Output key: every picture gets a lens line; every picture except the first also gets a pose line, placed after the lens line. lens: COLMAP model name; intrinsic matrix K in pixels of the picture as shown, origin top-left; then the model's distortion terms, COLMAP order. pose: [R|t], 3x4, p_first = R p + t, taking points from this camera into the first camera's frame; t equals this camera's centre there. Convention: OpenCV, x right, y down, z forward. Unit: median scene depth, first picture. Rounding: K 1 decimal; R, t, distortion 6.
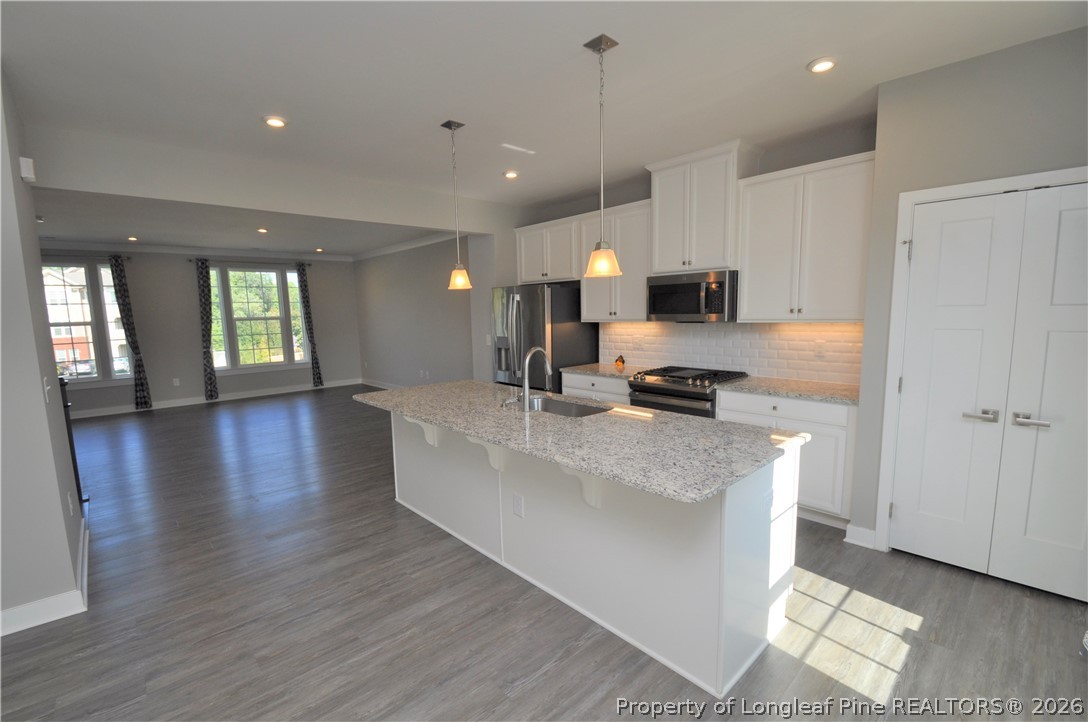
lens RADIAL K [[474.7, 0, 538.0], [0, 474.7, 372.4], [0, 0, 1]] dist [0.006114, -0.012769]
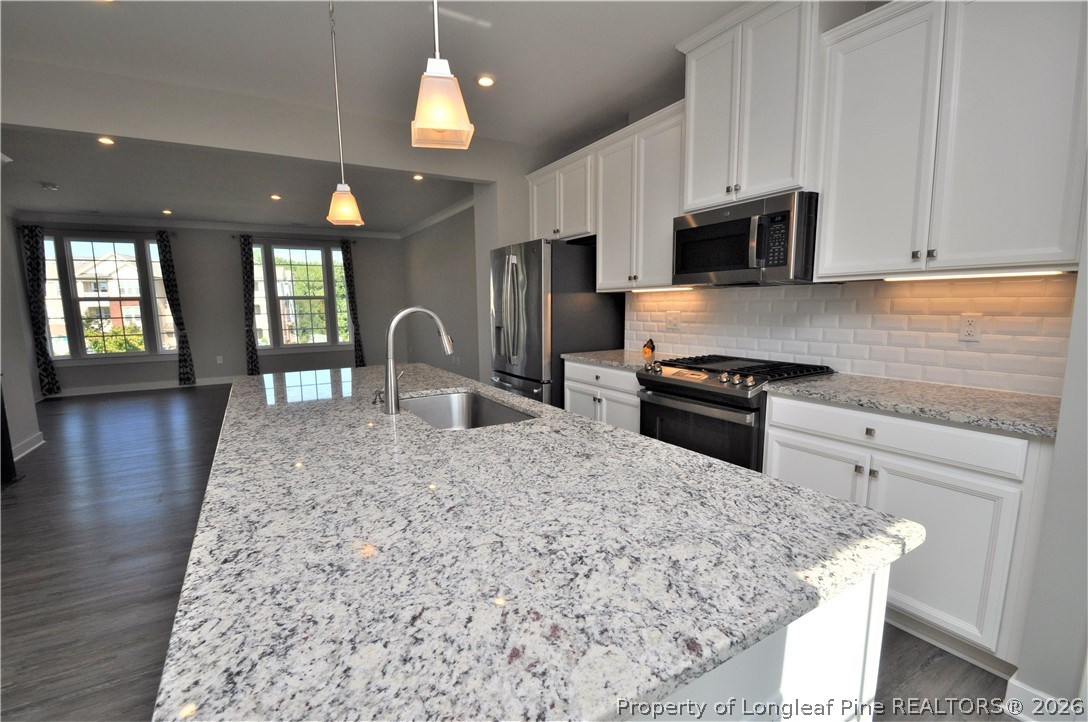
lens RADIAL K [[474.7, 0, 536.7], [0, 474.7, 373.2], [0, 0, 1]] dist [0.006114, -0.012769]
pose [[0.977998, 0.039558, -0.204830, 0.182312], [-0.036199, 0.999142, 0.020121, 0.008775], [0.205450, -0.012264, 0.978591, 0.303785]]
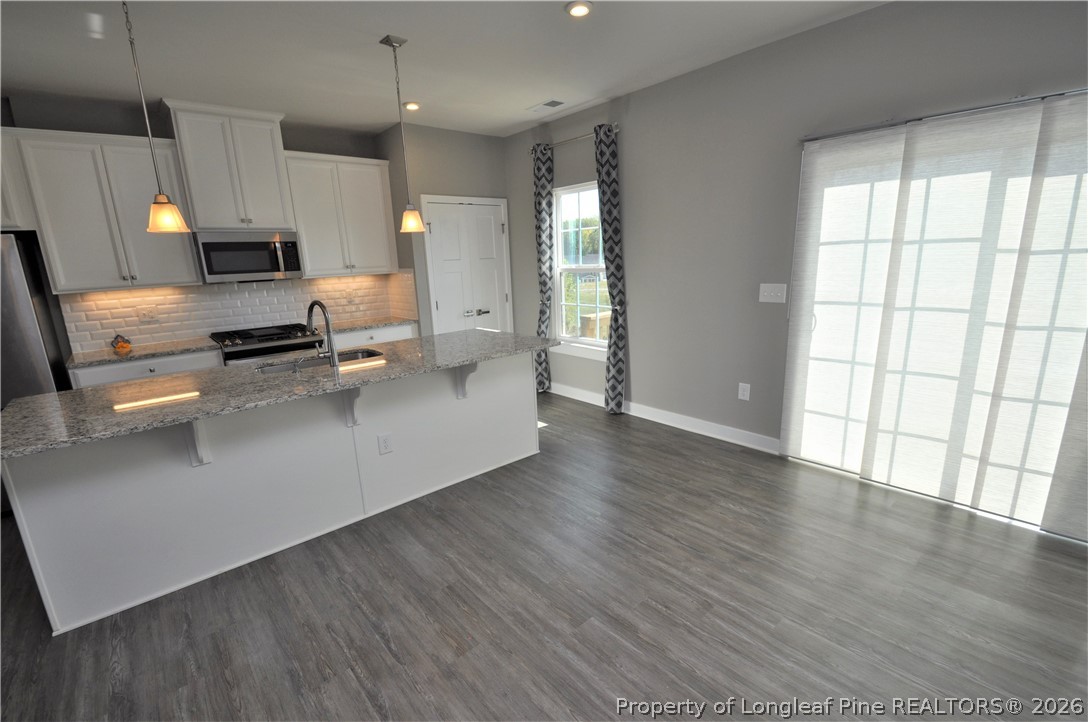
lens RADIAL K [[474.7, 0, 535.0], [0, 474.7, 371.9], [0, 0, 1]] dist [0.006114, -0.012769]
pose [[0.039022, -0.215239, 0.975782, -0.645121], [0.171778, 0.963433, 0.205645, -0.023642], [-0.984363, 0.159593, 0.074568, 0.349387]]
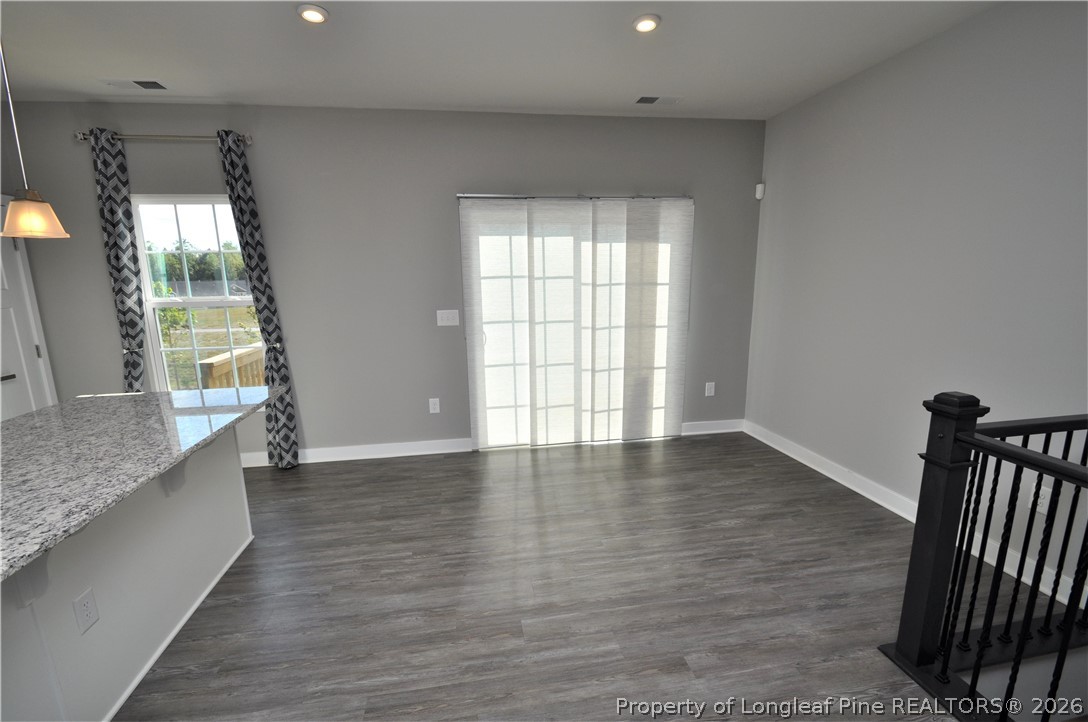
lens RADIAL K [[474.7, 0, 536.2], [0, 474.7, 372.4], [0, 0, 1]] dist [0.006114, -0.012769]
pose [[-0.832575, -0.071764, 0.549244, -0.504813], [0.110228, 0.950275, 0.291252, -0.070166], [-0.542834, 0.303031, -0.783265, 0.661555]]
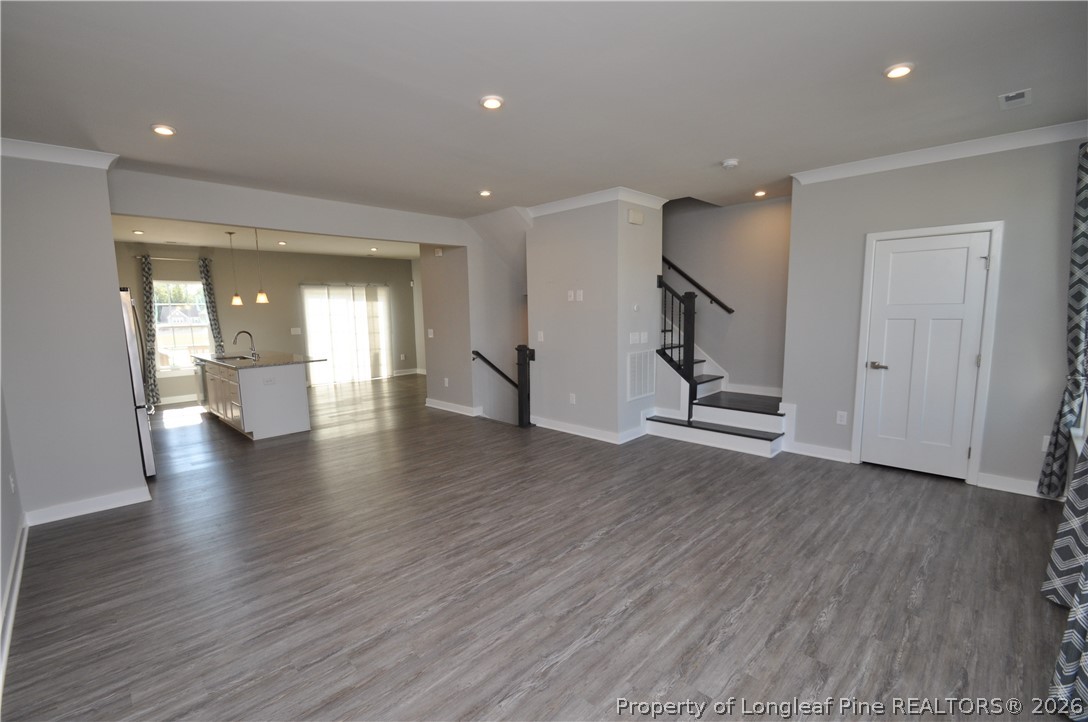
lens RADIAL K [[474.7, 0, 530.3], [0, 474.7, 370.4], [0, 0, 1]] dist [0.006114, -0.012769]
pose [[-0.998804, 0.046149, -0.016170, -0.925103], [0.040488, 0.965895, 0.255751, -0.273307], [0.027421, 0.254790, -0.966608, 2.272477]]
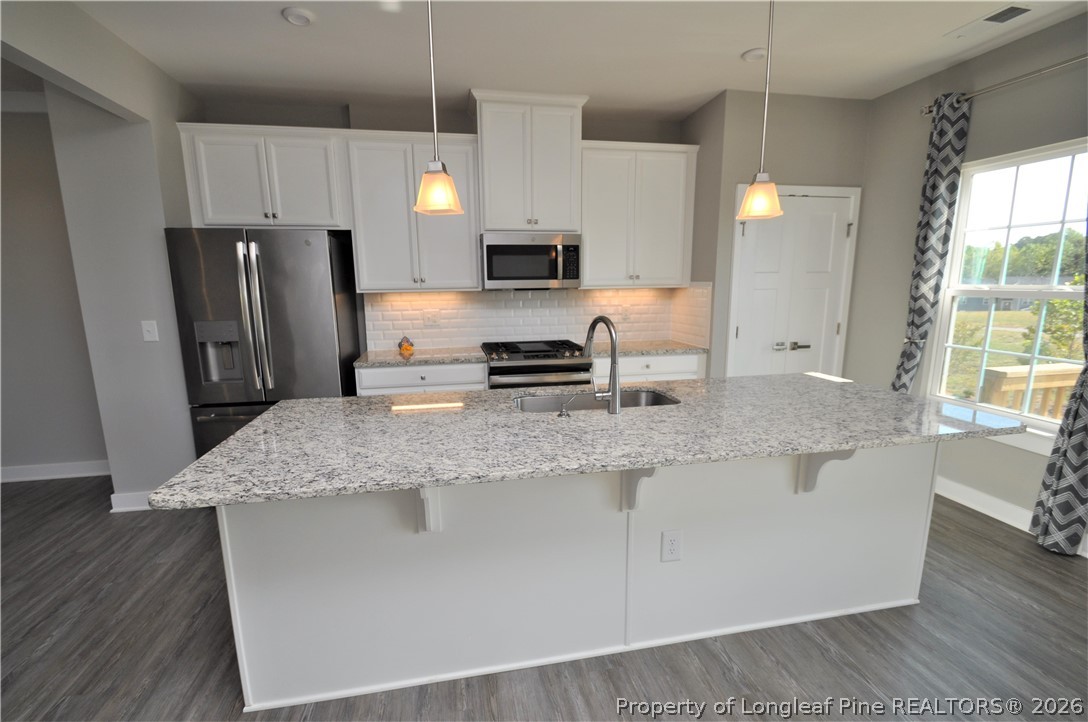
lens RADIAL K [[474.7, 0, 537.6], [0, 474.7, 372.0], [0, 0, 1]] dist [0.006114, -0.012769]
pose [[0.525800, -0.139475, 0.839095, -0.421847], [0.112006, 0.989228, 0.094244, -0.032898], [-0.843202, 0.044430, 0.535759, 0.488646]]
